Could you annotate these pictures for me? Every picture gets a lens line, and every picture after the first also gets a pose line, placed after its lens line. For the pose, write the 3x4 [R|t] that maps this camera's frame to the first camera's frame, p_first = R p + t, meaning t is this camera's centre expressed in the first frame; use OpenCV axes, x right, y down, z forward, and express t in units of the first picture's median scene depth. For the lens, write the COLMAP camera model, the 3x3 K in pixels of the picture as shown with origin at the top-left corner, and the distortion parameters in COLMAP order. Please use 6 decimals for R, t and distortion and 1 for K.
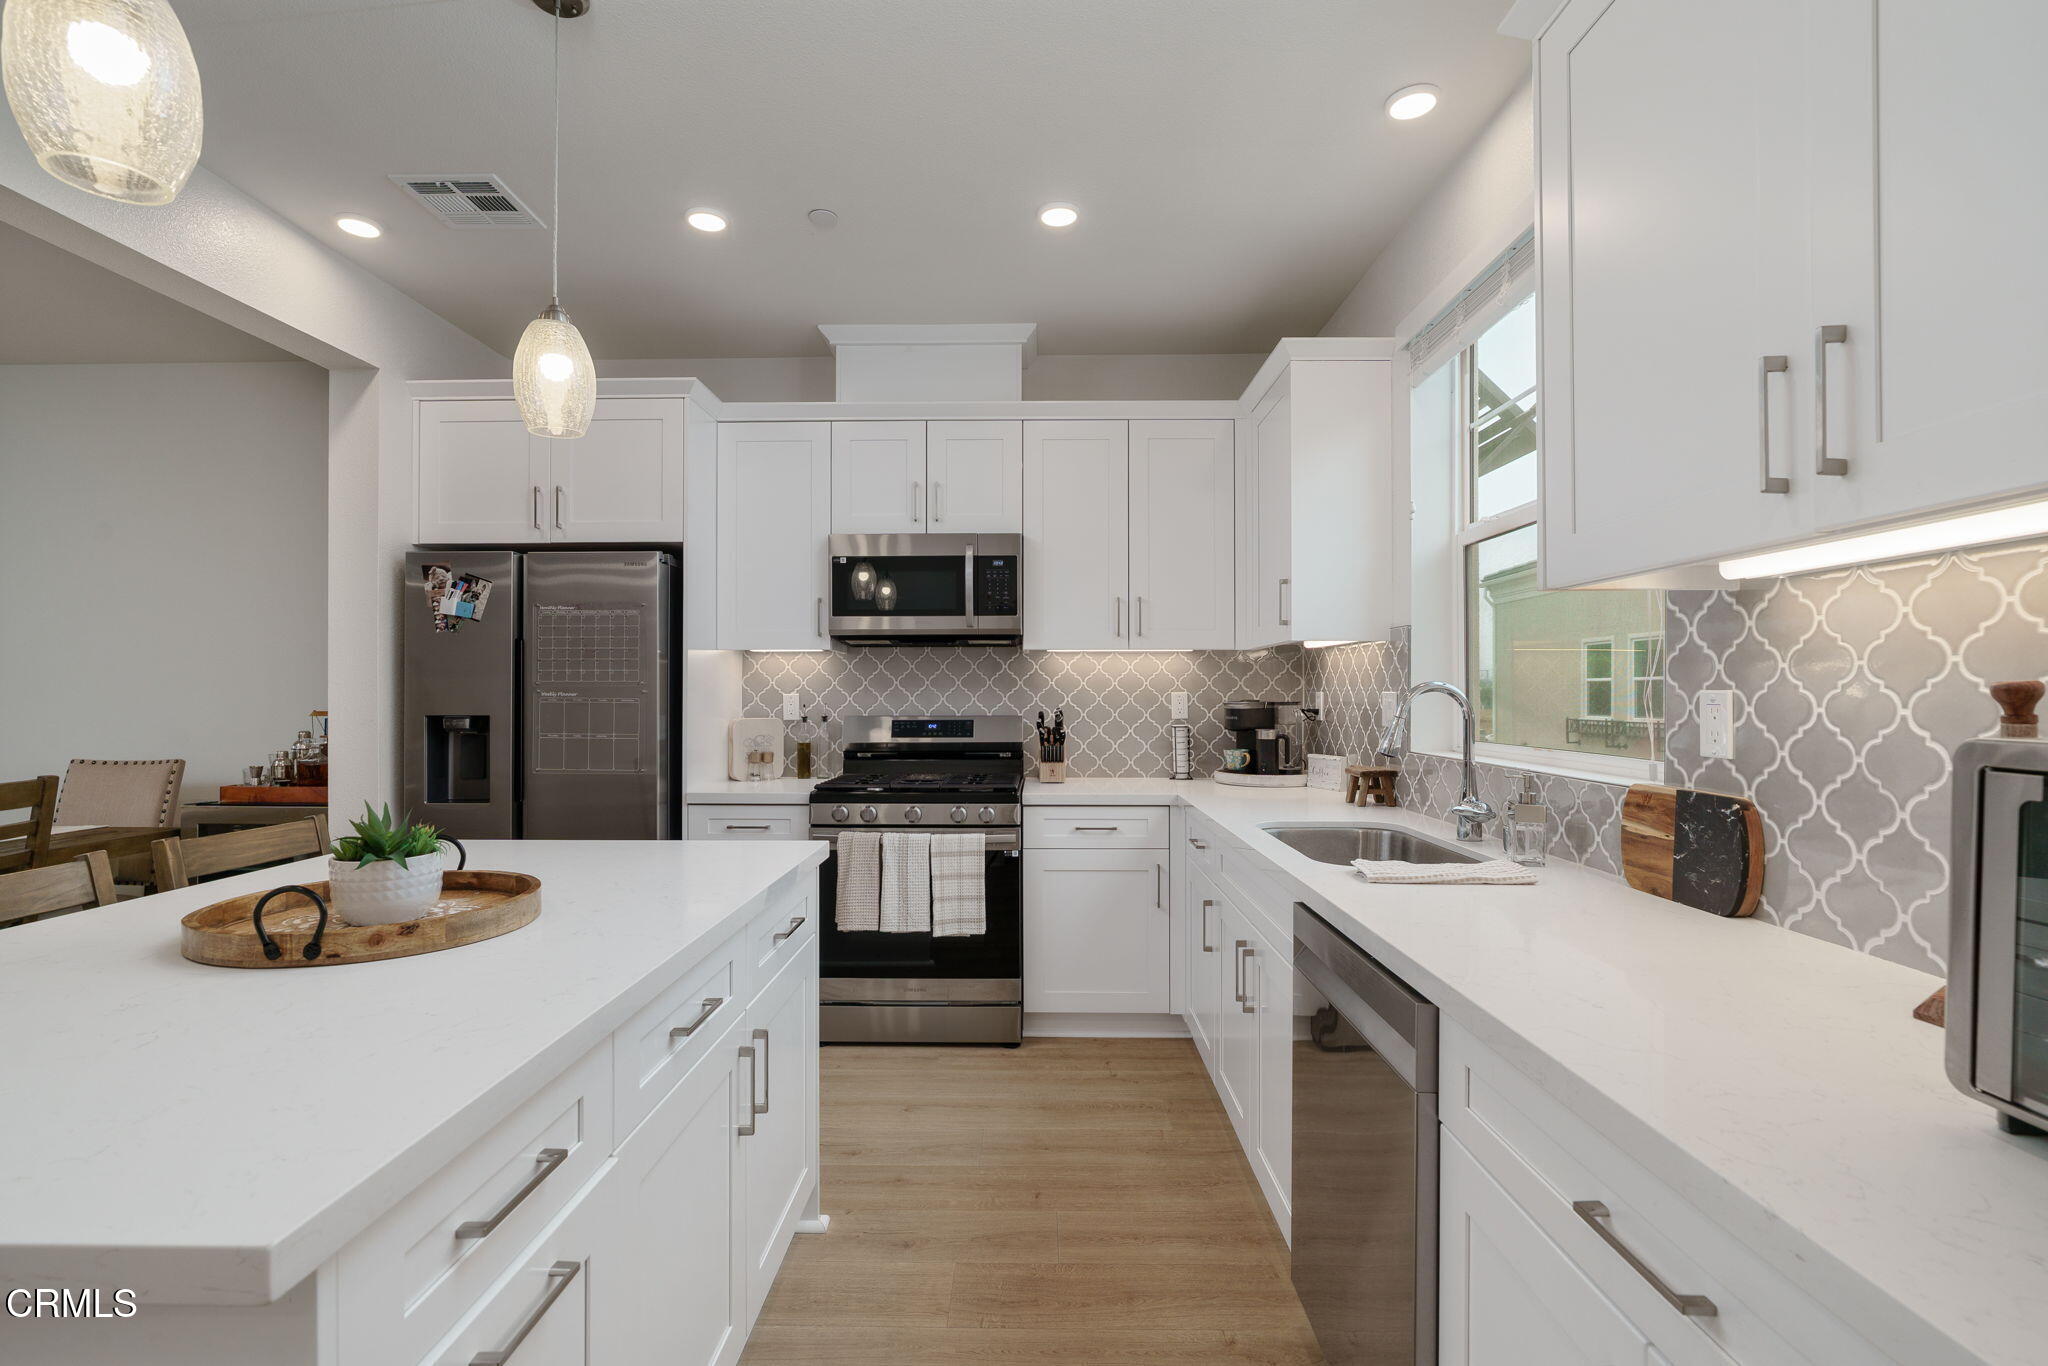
lens RADIAL K [[935.2, 0, 1023.4], [0, 935.2, 689.2], [0, 0, 1]] dist [-0.013184, 0.001455]
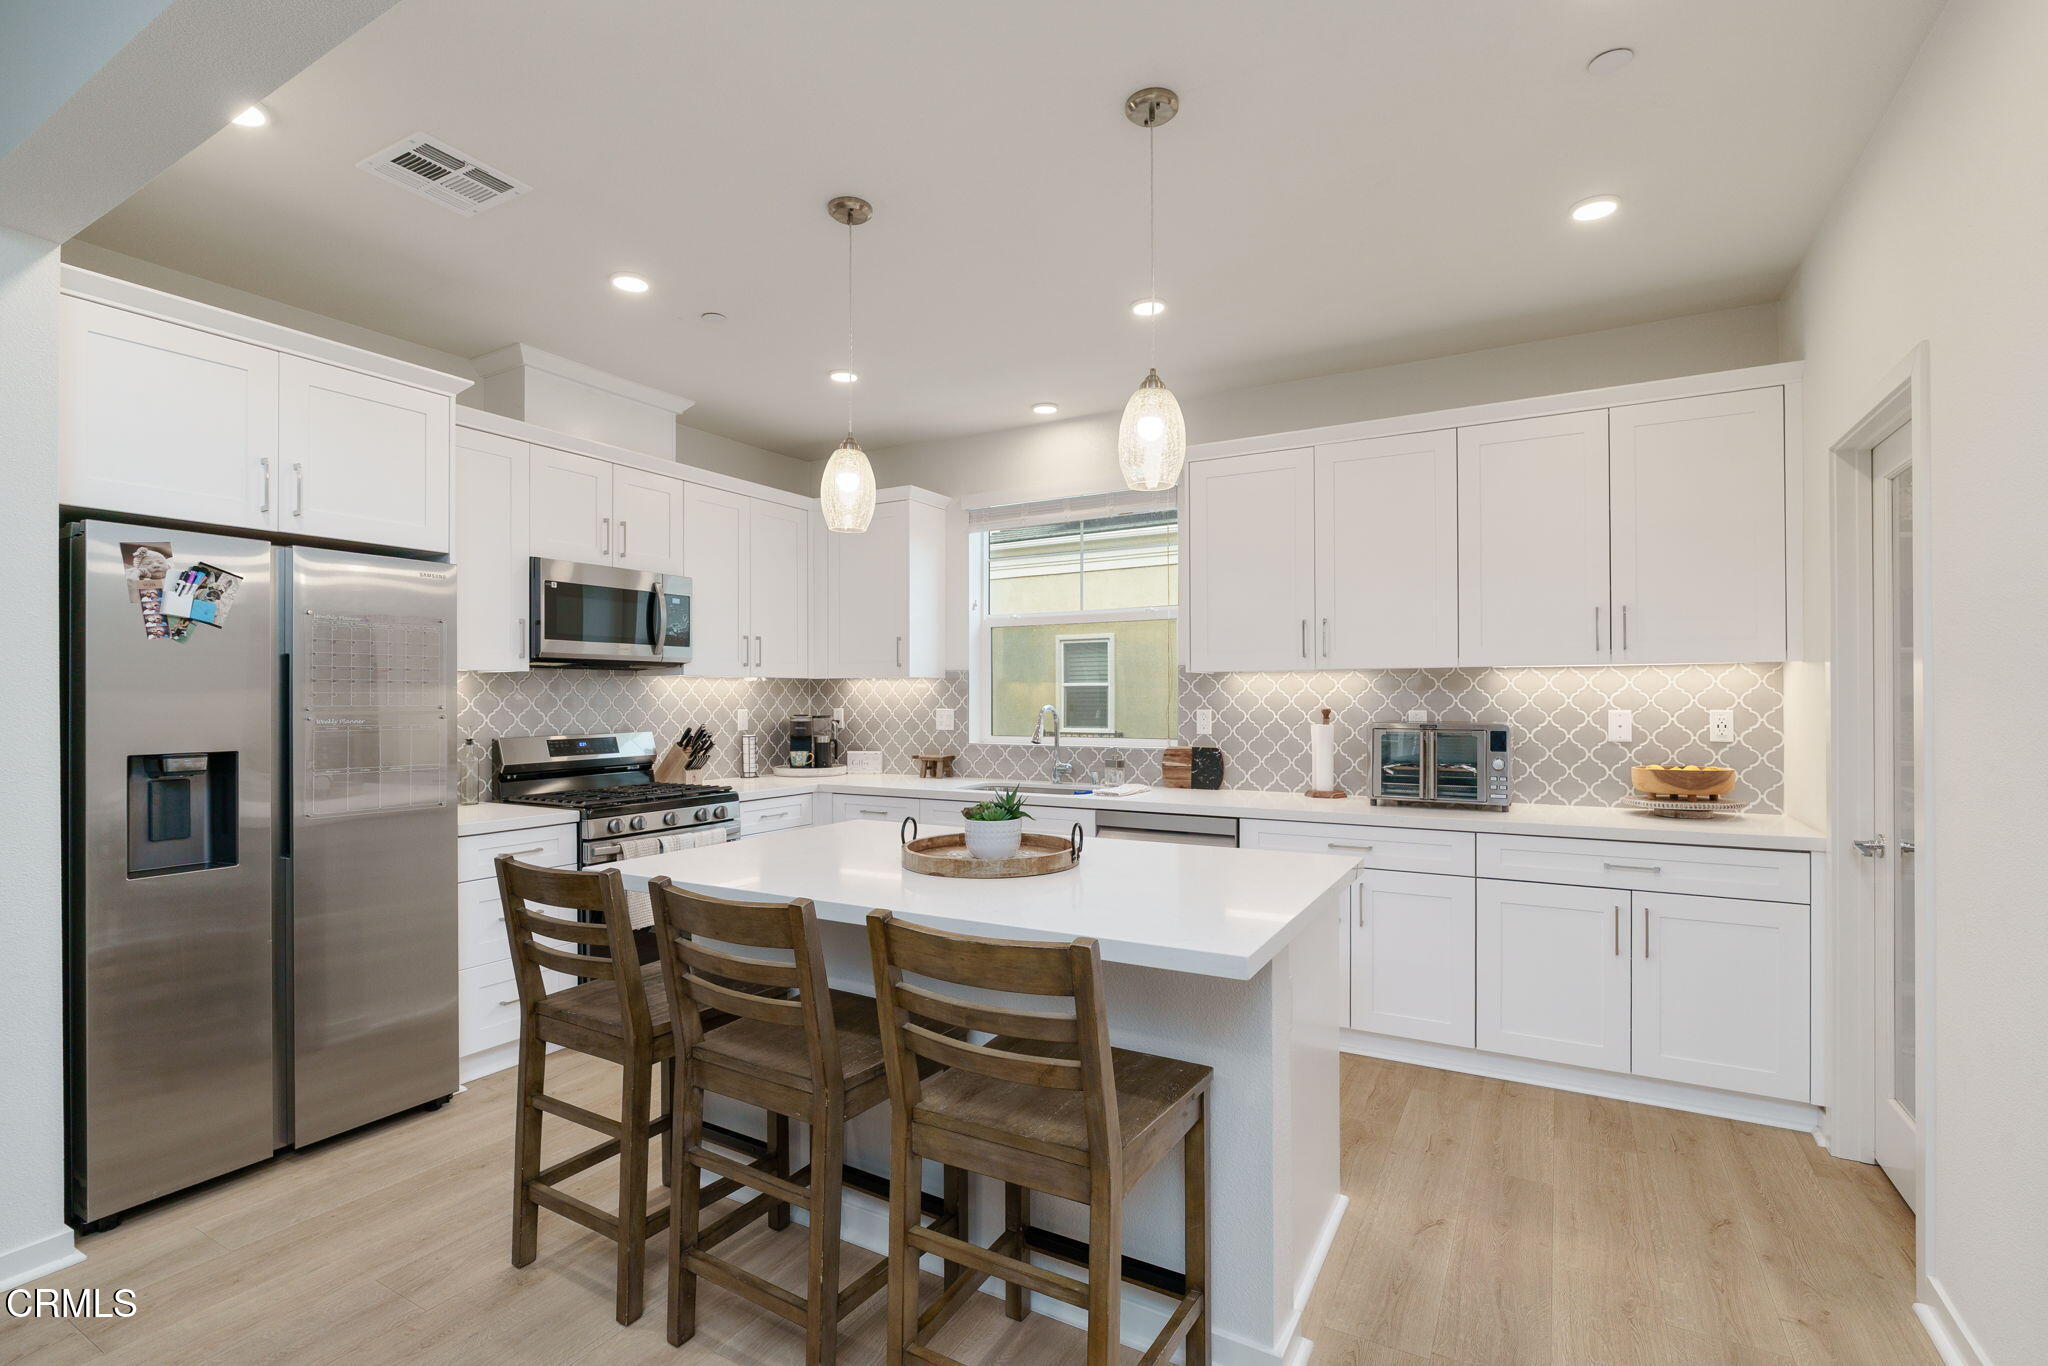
lens RADIAL K [[939.0, 0, 1019.2], [0, 939.0, 699.5], [0, 0, 1]] dist [-0.012128, 0.000161]
pose [[0.485705, -0.002039, 0.874120, -0.970179], [-0.000968, 0.999995, 0.002870, -0.018109], [-0.874122, -0.002241, 0.485701, 0.064139]]
